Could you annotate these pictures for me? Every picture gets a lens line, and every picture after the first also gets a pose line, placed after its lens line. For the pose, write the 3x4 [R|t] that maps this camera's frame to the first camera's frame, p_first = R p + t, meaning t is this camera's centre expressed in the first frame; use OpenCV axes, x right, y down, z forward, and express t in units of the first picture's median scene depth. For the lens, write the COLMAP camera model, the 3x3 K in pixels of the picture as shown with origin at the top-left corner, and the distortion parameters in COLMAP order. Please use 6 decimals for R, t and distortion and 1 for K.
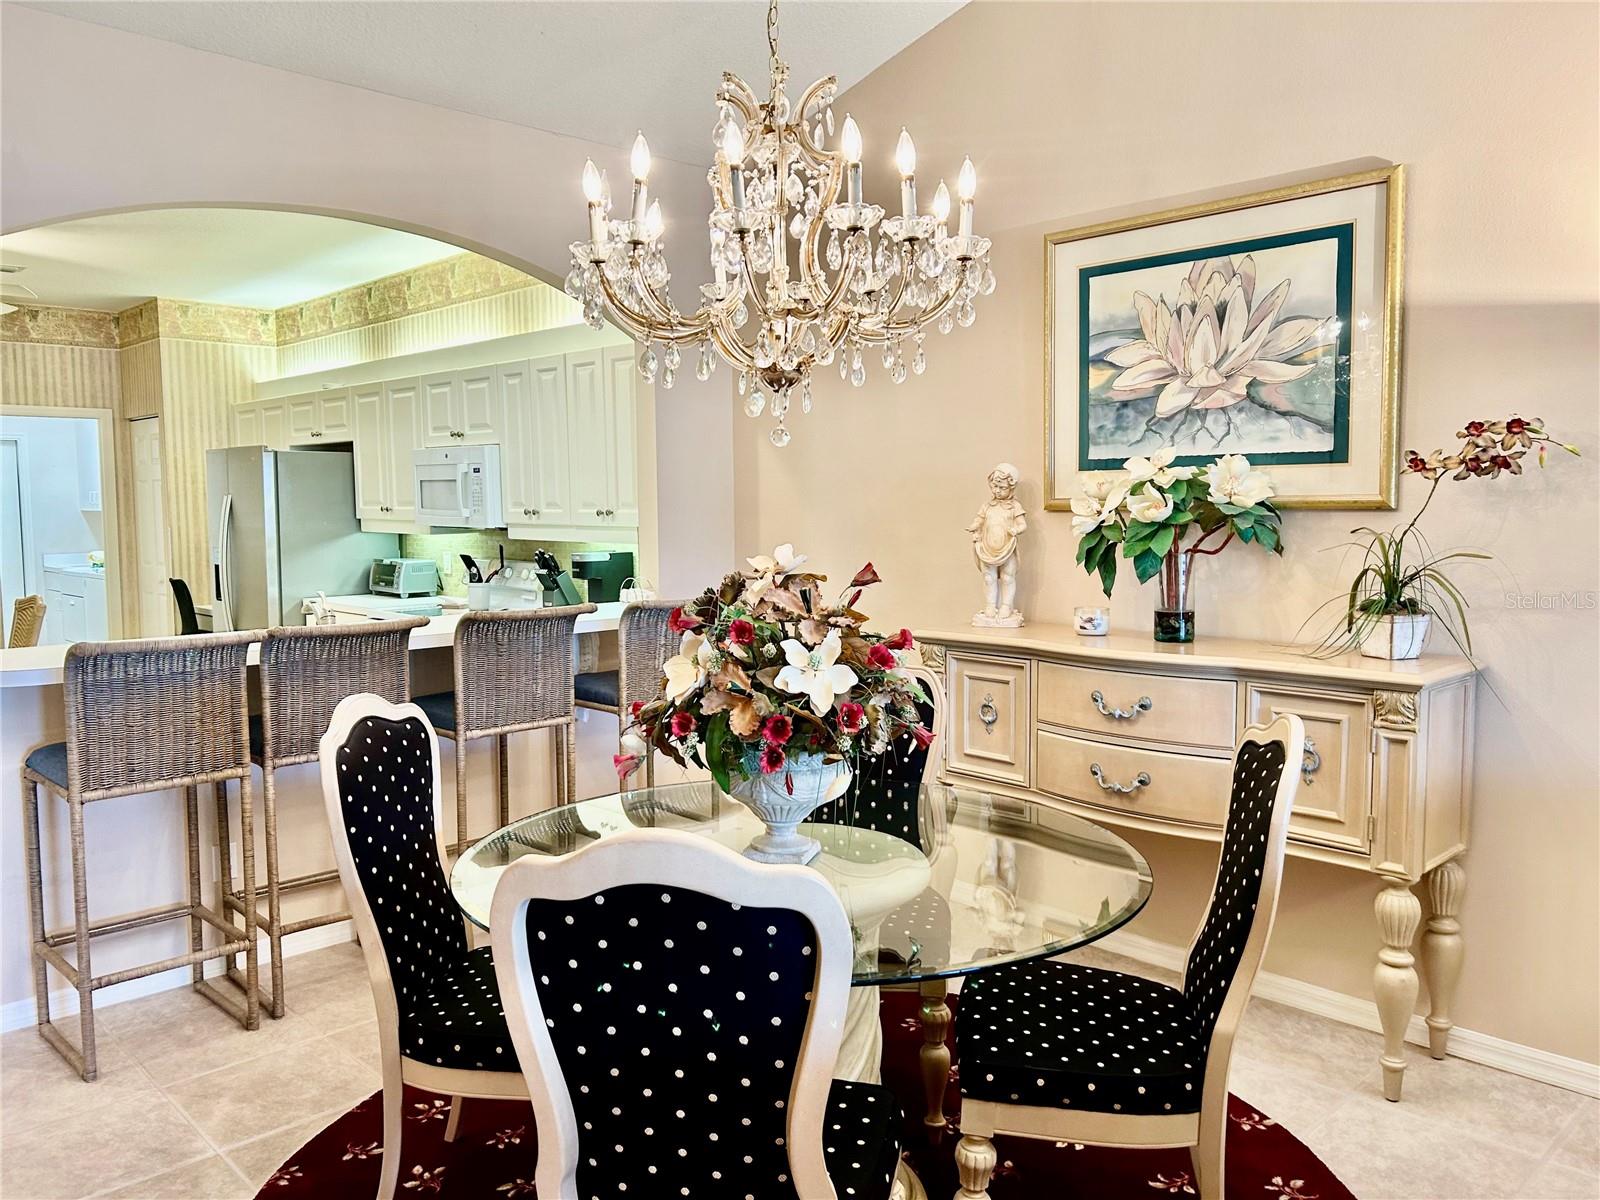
lens RADIAL K [[1198.3, 0, 789.2], [0, 1198.3, 596.1], [0, 0, 1]] dist [0.050680, -0.059210]
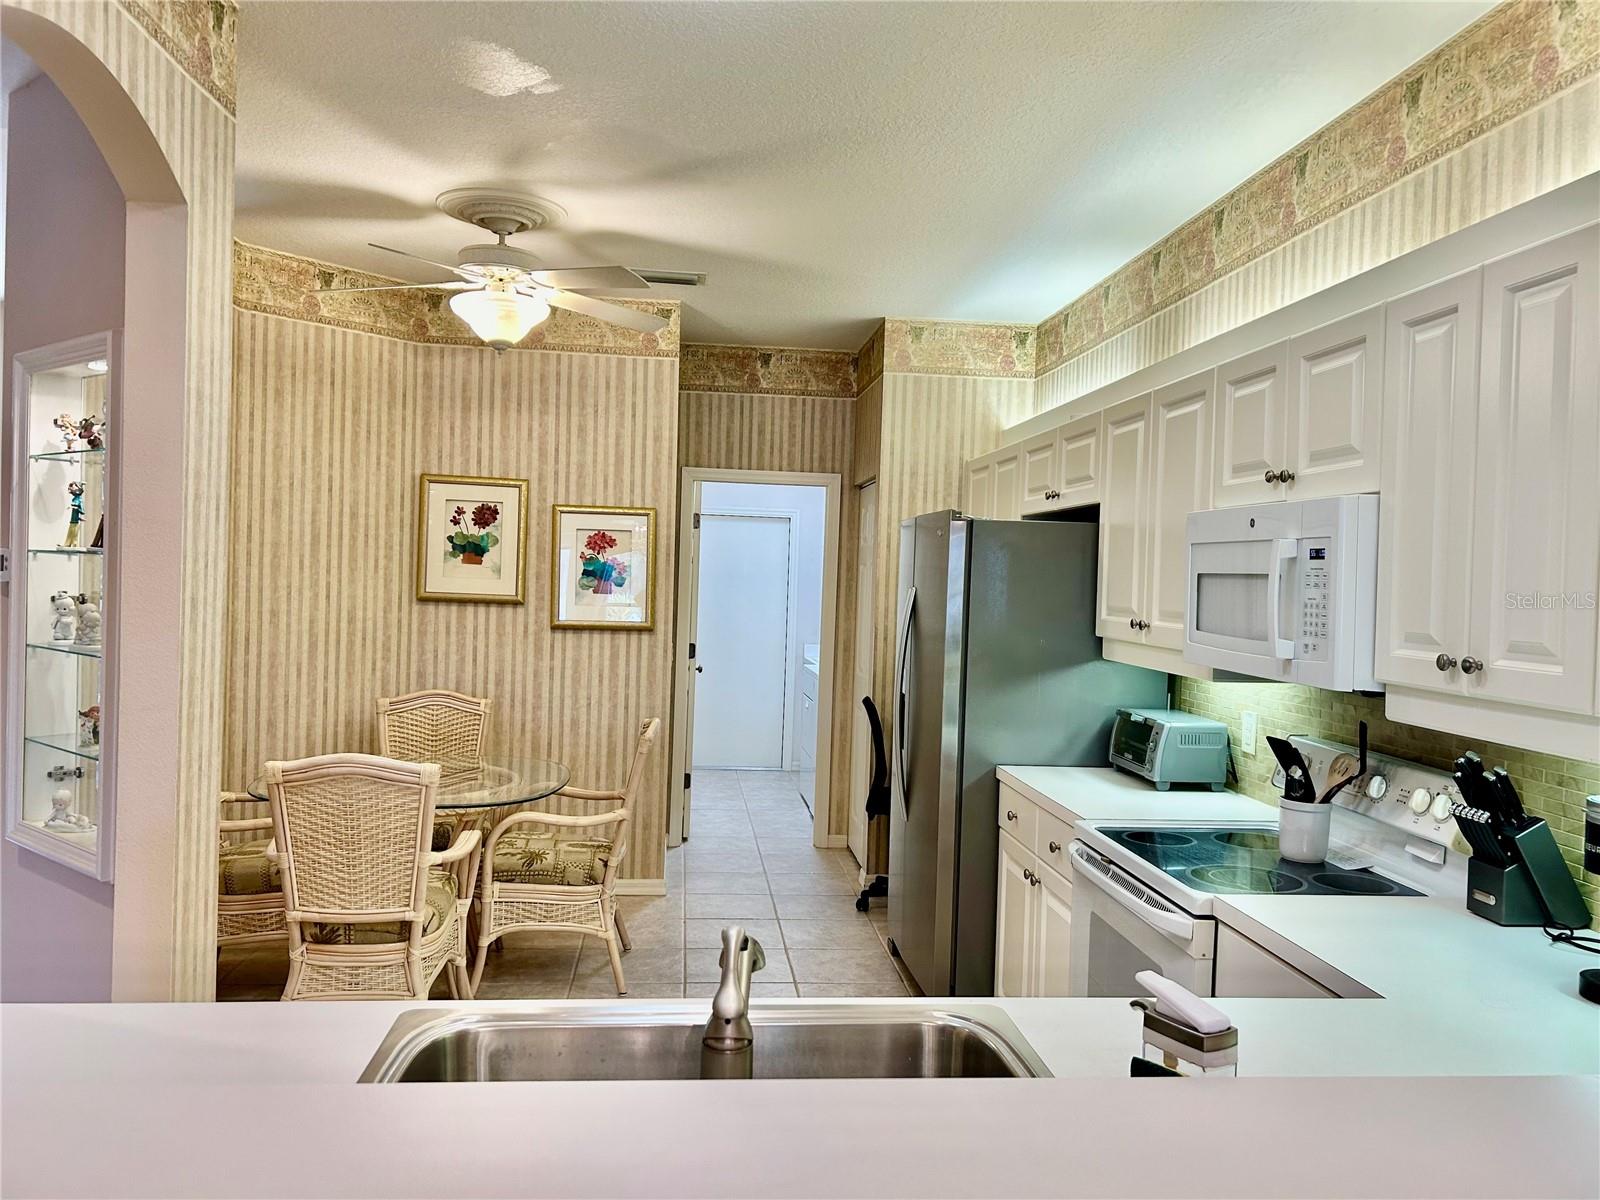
lens RADIAL K [[1198.3, 0, 793.5], [0, 1198.3, 614.2], [0, 0, 1]] dist [0.050680, -0.059210]
pose [[0.783956, 0.049046, -0.618876, -0.128600], [-0.085581, 0.995895, -0.029485, -0.050593], [0.614889, 0.076079, 0.784935, 0.508245]]
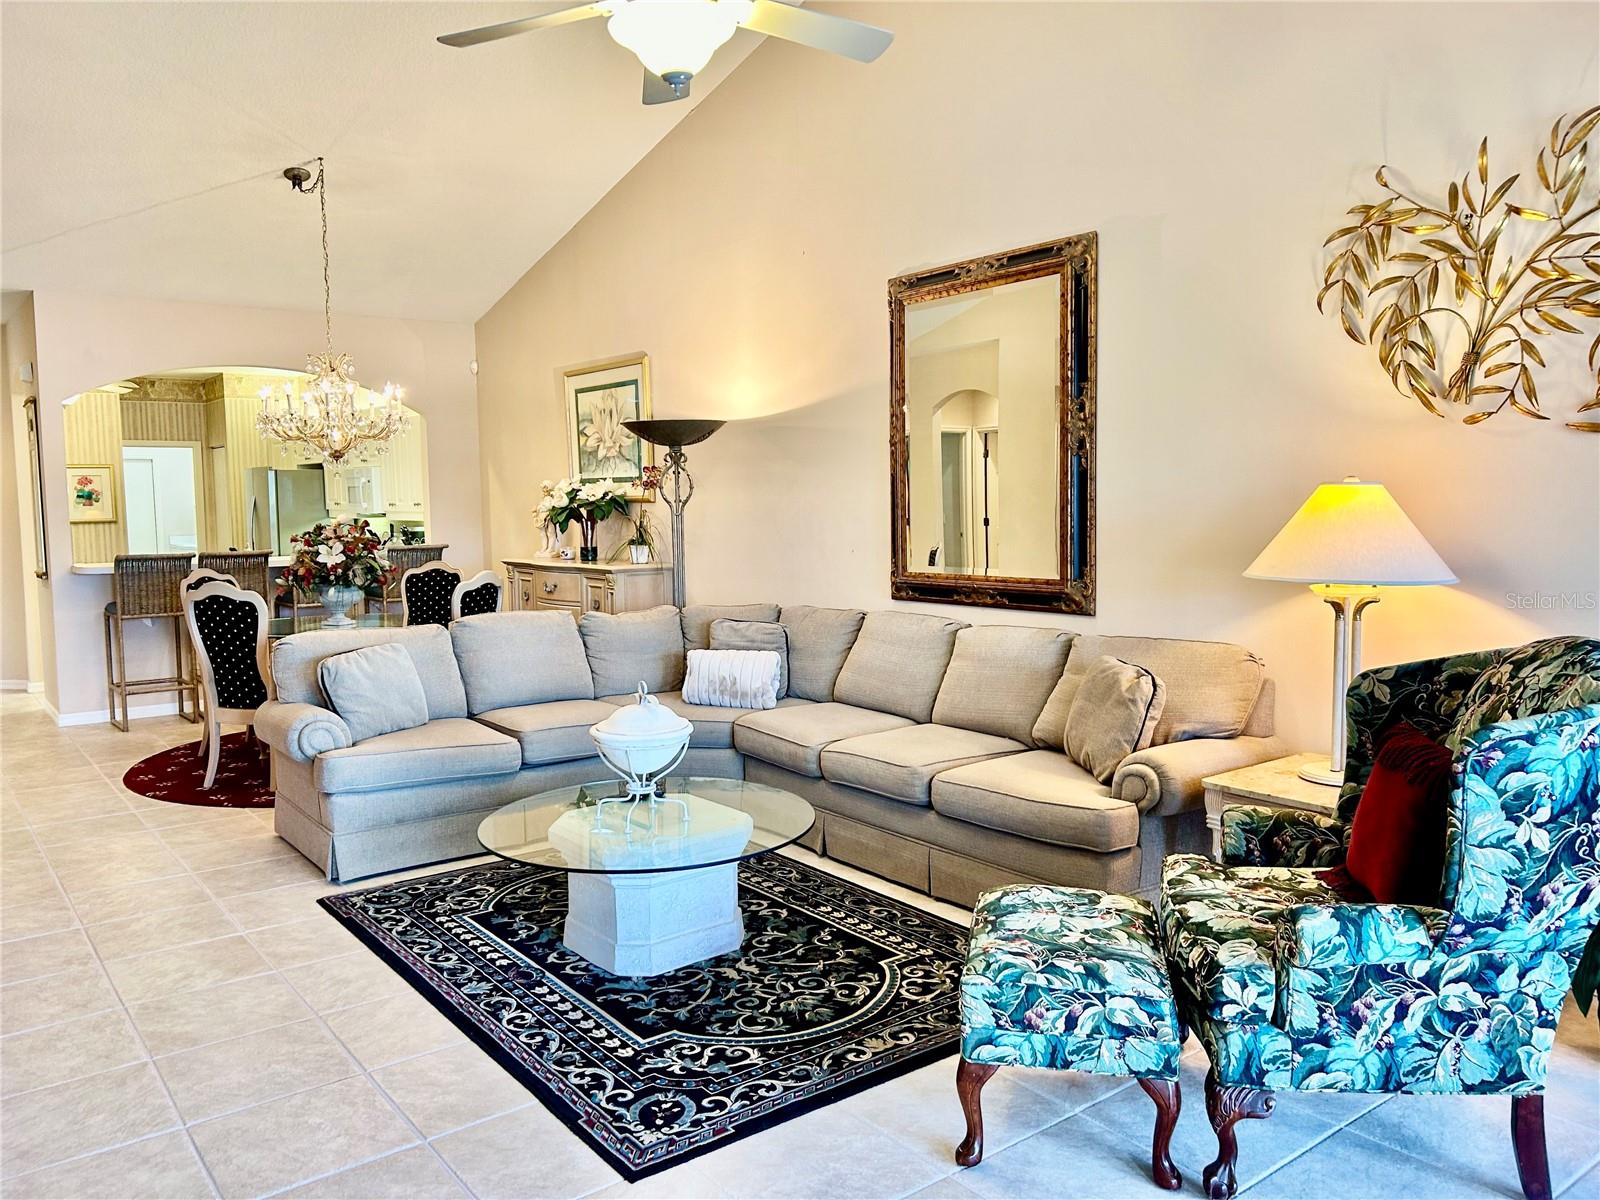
lens RADIAL K [[1198.3, 0, 794.8], [0, 1198.3, 584.1], [0, 0, 1]] dist [0.050680, -0.059210]
pose [[0.993905, 0.001801, -0.110228, 0.518675], [-0.002357, 0.999985, -0.004912, 0.049898], [0.110217, 0.005142, 0.993894, -0.645776]]
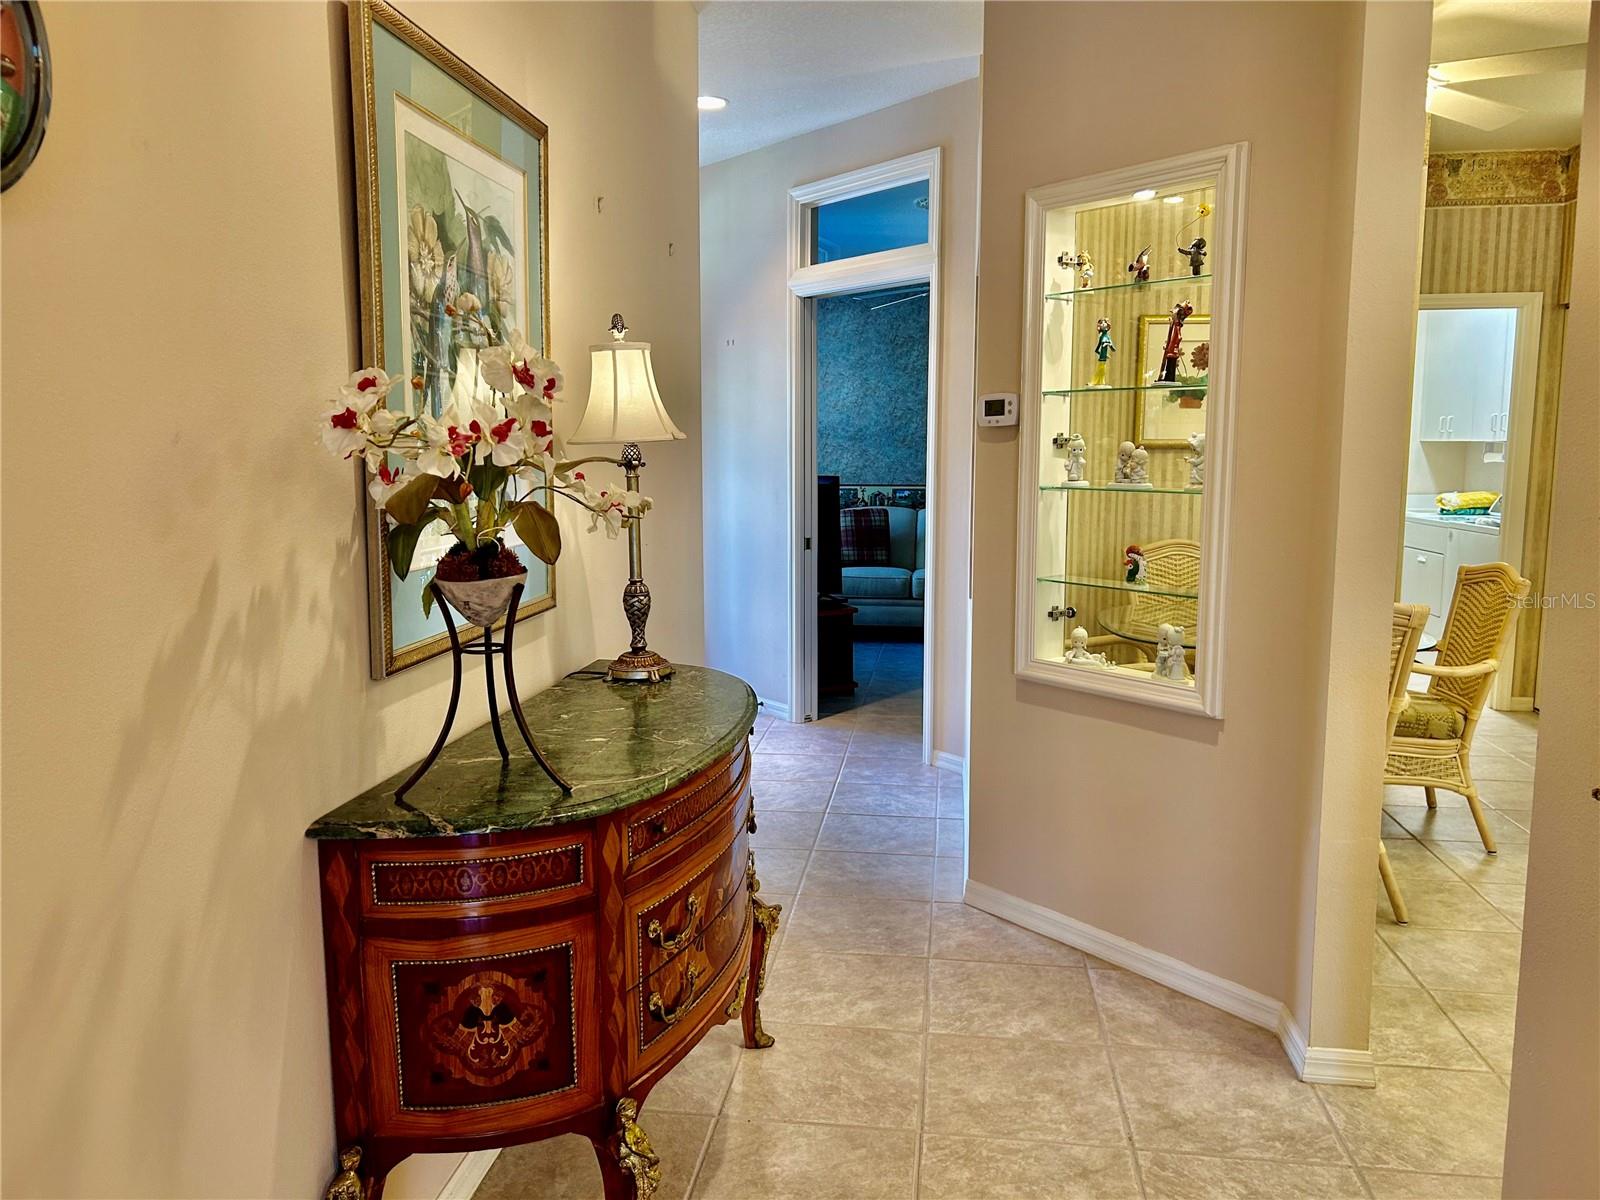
lens RADIAL K [[1198.3, 0, 773.8], [0, 1198.3, 604.2], [0, 0, 1]] dist [0.050680, -0.059210]
pose [[0.613447, 0.108322, -0.782272, -0.363501], [-0.062802, 0.994103, 0.088406, -0.012750], [0.787235, -0.005104, 0.616632, 0.299851]]
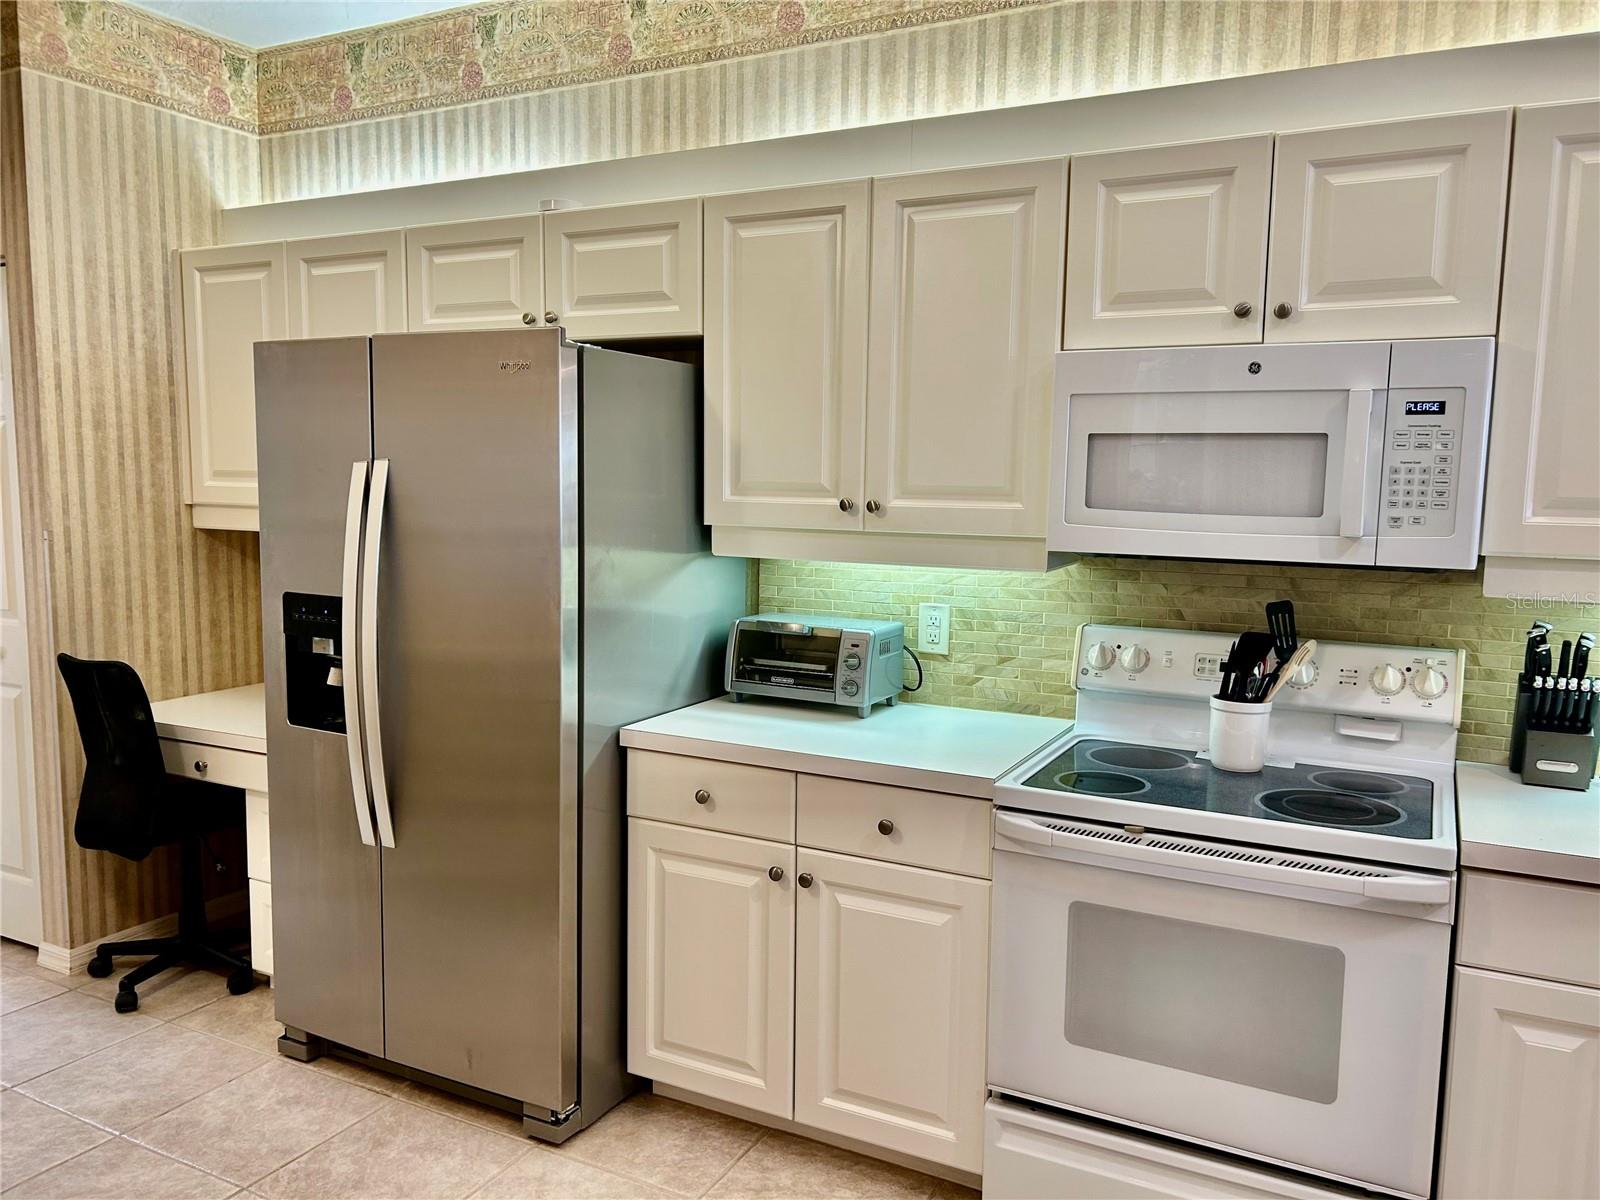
lens RADIAL K [[1198.3, 0, 791.6], [0, 1198.3, 603.3], [0, 0, 1]] dist [0.050680, -0.059210]
pose [[0.947205, -0.018360, 0.320101, -0.516182], [0.008648, 0.999459, 0.031735, -0.055433], [-0.320511, -0.027292, 0.946852, 0.666771]]
